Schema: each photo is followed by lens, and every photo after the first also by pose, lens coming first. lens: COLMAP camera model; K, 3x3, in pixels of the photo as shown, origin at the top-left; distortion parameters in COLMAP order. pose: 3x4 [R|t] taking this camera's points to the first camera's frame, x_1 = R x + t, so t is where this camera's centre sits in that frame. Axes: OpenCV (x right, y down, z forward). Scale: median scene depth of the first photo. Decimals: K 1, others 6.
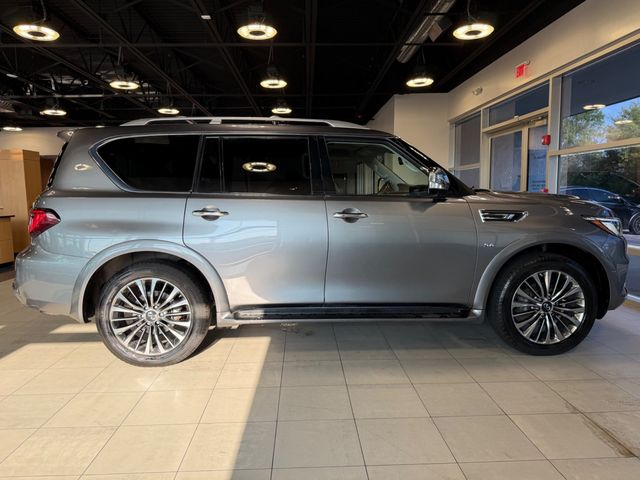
lens RADIAL K [[453.8, 0, 327.1], [0, 453.8, 238.9], [0, 0, 1]] dist [0.008844, -0.021714]
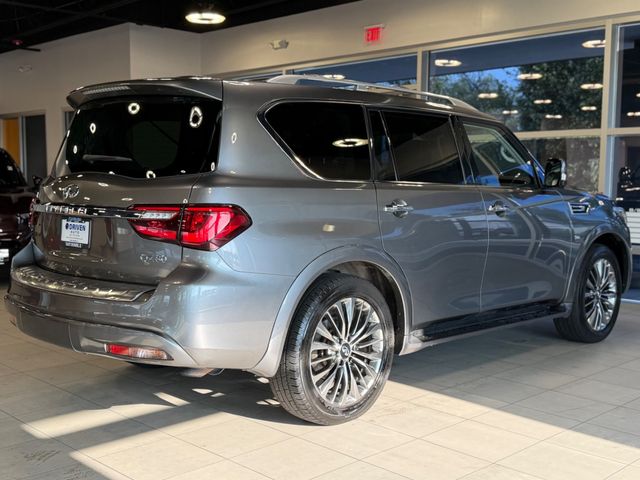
lens RADIAL K [[768.3, 0, 308.0], [0, 768.3, 245.0], [0, 0, 1]] dist [0.057998, 0.000000]
pose [[0.747597, -0.044177, 0.662682, -1.245298], [0.057529, 0.998342, 0.001652, -0.005415], [-0.661657, 0.036889, 0.748899, 0.114155]]
